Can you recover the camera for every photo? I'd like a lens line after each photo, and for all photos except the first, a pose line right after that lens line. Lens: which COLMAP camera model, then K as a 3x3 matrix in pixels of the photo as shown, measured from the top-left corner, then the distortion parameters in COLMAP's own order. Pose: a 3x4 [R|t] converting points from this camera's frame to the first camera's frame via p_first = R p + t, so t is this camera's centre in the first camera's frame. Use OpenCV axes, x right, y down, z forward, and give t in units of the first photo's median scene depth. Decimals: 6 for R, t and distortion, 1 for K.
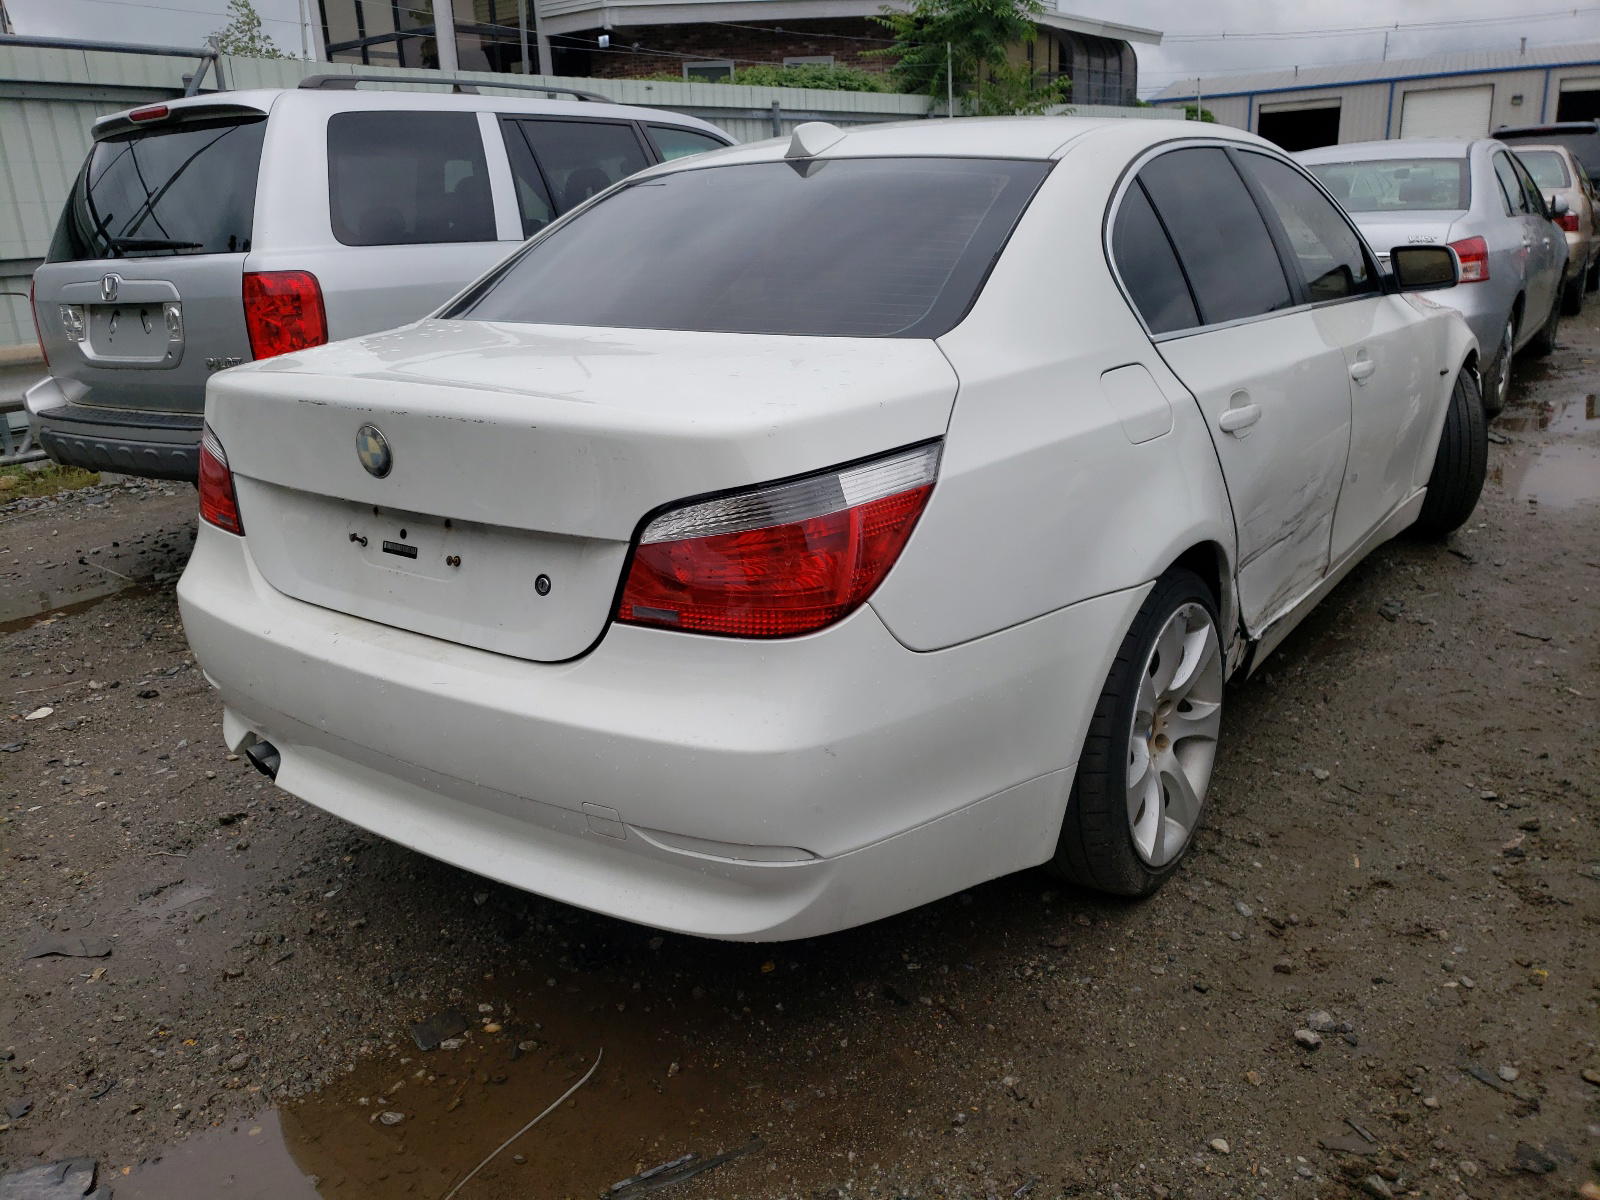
lens RADIAL K [[1306.6, 0, 800.0], [0, 1306.6, 600.0], [0, 0, 1]] dist [-0.002826, -0.004017]
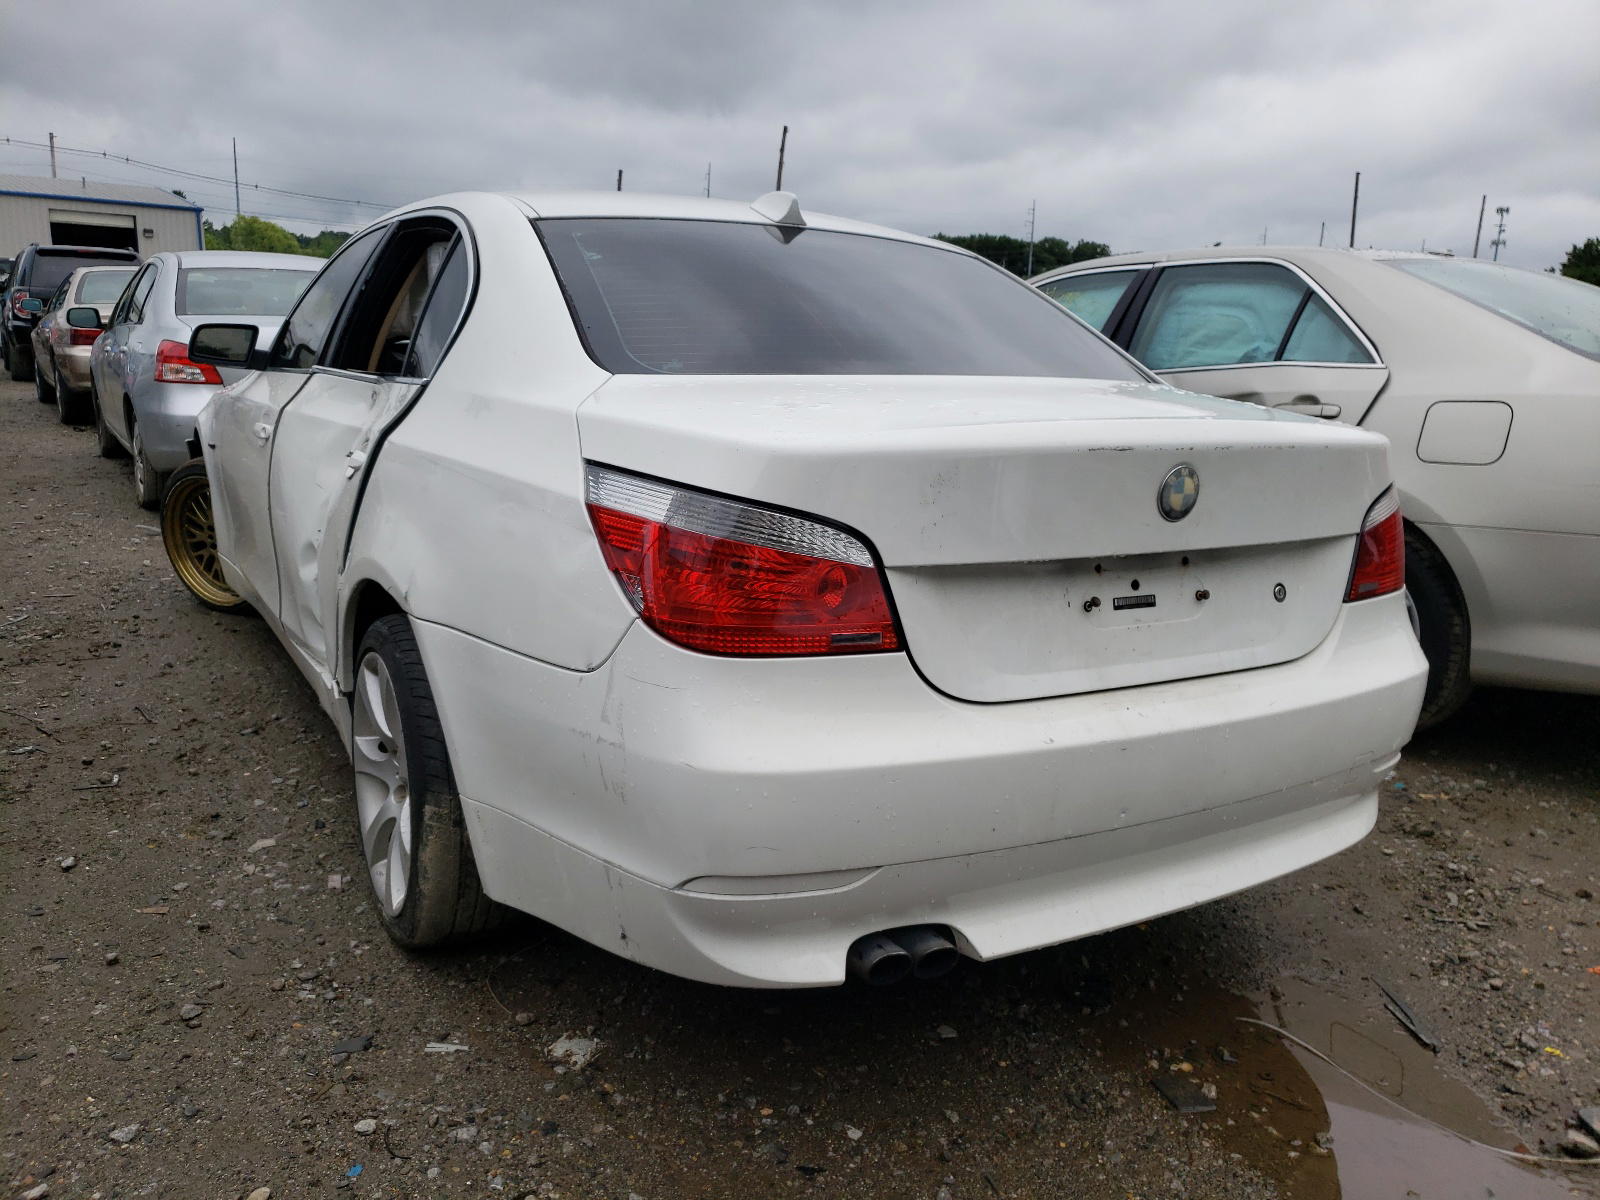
lens RADIAL K [[1226.6, 0, 800.0], [0, 1226.6, 600.0], [0, 0, 1]] dist [-0.015782, -0.005916]
pose [[0.404881, -0.150038, 0.901976, -1.196543], [0.225618, 0.972338, 0.060466, -0.147534], [-0.886097, 0.179020, 0.427532, 0.838624]]
